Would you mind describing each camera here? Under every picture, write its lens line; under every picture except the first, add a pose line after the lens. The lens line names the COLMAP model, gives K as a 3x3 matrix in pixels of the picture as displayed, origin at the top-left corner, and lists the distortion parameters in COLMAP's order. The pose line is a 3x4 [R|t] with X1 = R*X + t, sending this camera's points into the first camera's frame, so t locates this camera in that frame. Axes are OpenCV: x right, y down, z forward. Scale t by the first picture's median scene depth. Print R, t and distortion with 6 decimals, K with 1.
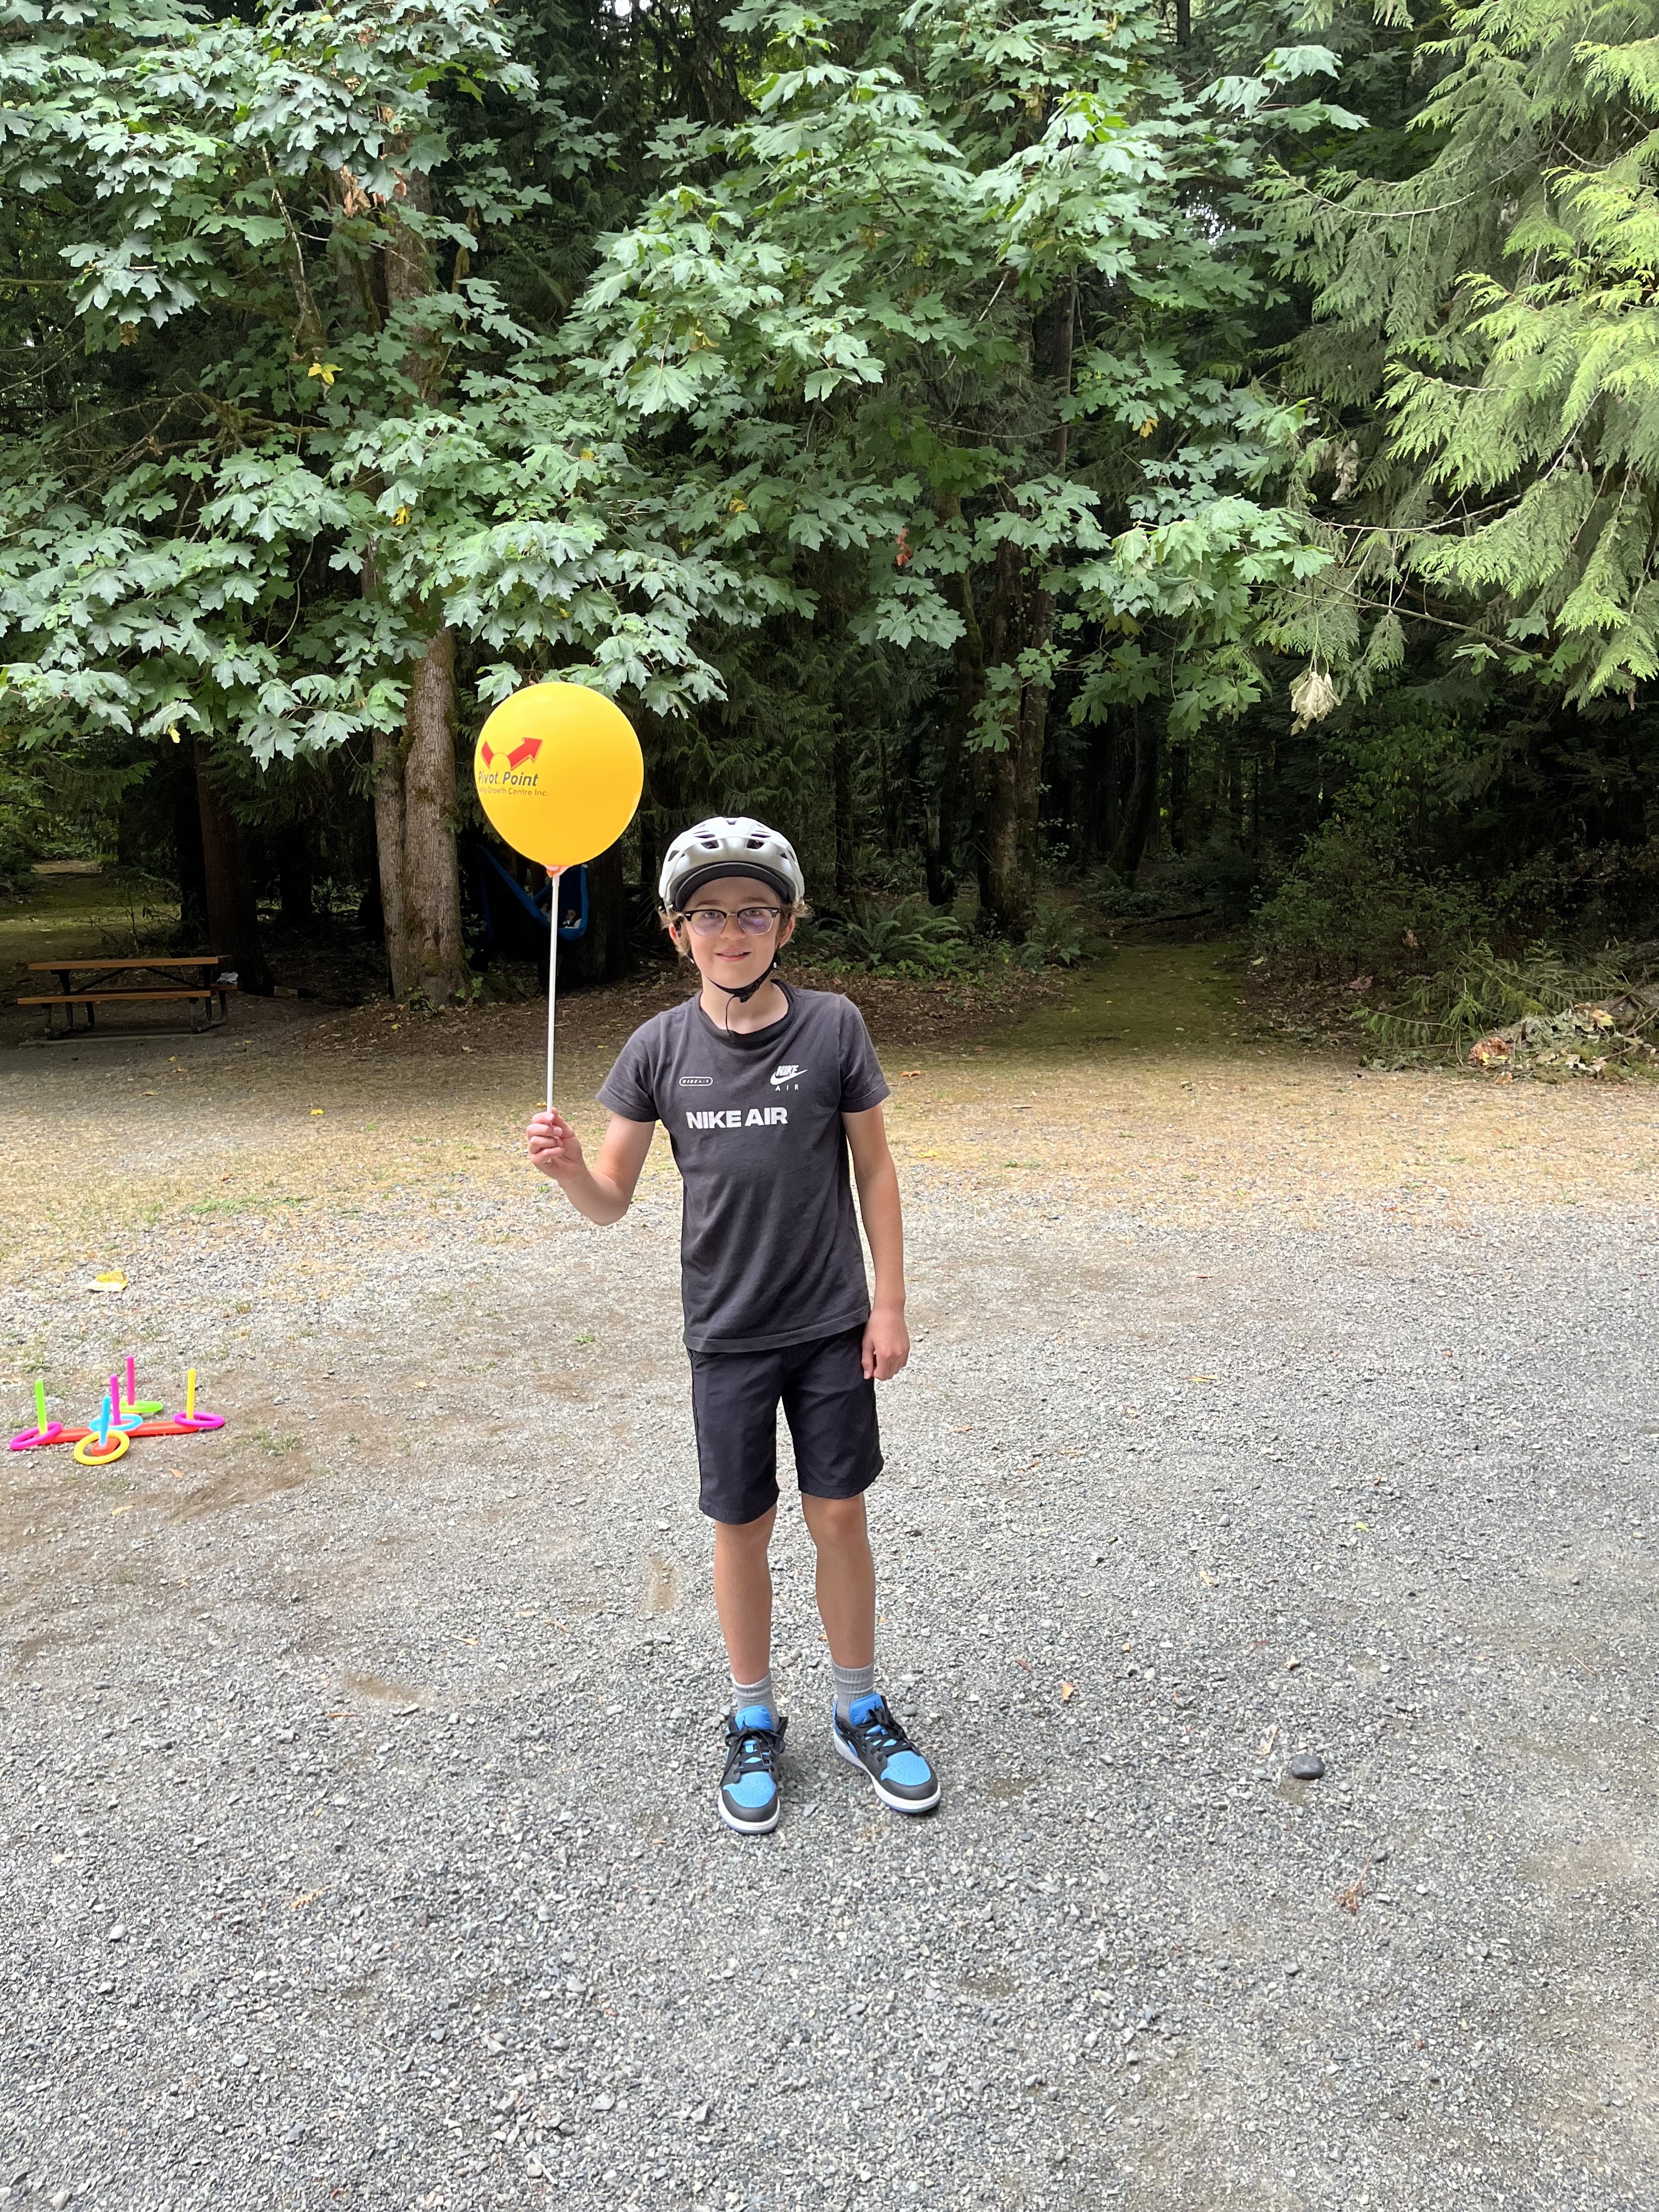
lens RADIAL K [[1708.9, 0, 829.5], [0, 1708.9, 1106.0], [0, 0, 1]] dist [0.105302, -0.168972]
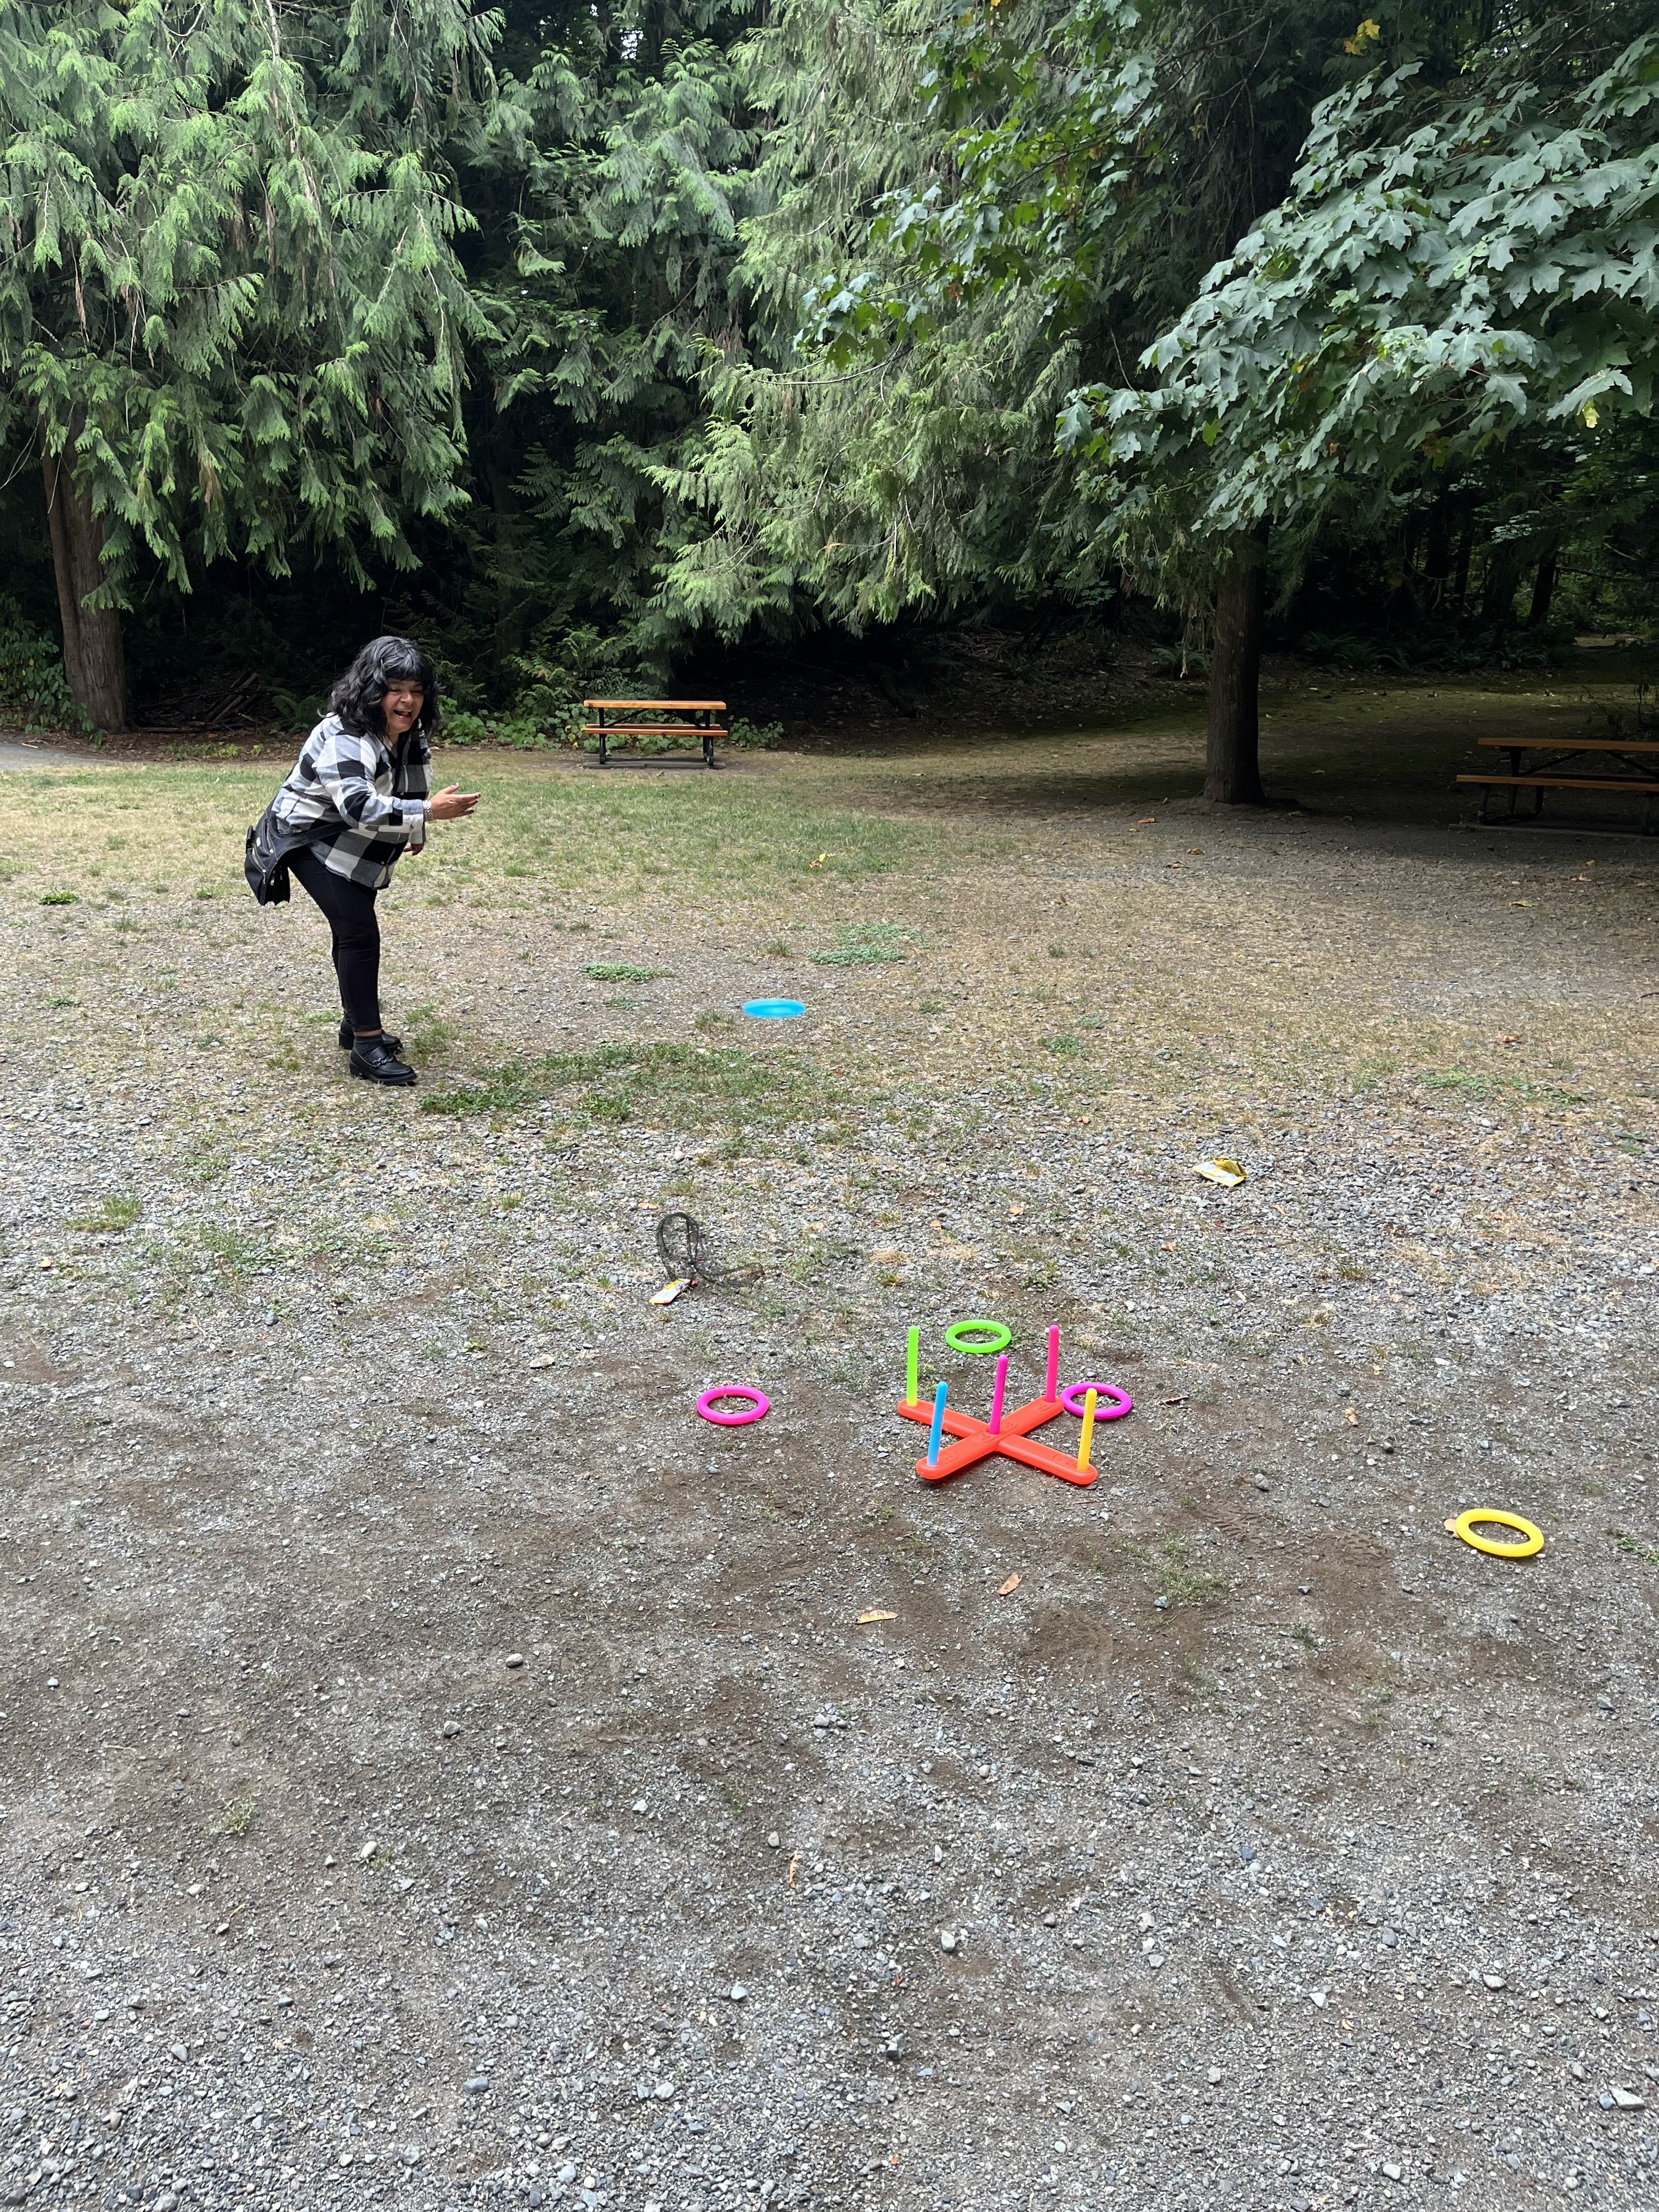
lens RADIAL K [[1708.9, 0, 829.5], [0, 1708.9, 1106.0], [0, 0, 1]] dist [0.105302, -0.168972]
pose [[0.668126, 0.227558, -0.708396, -0.015529], [-0.139870, 0.973522, 0.180806, -0.022578], [0.730783, -0.021718, 0.682264, 0.272943]]
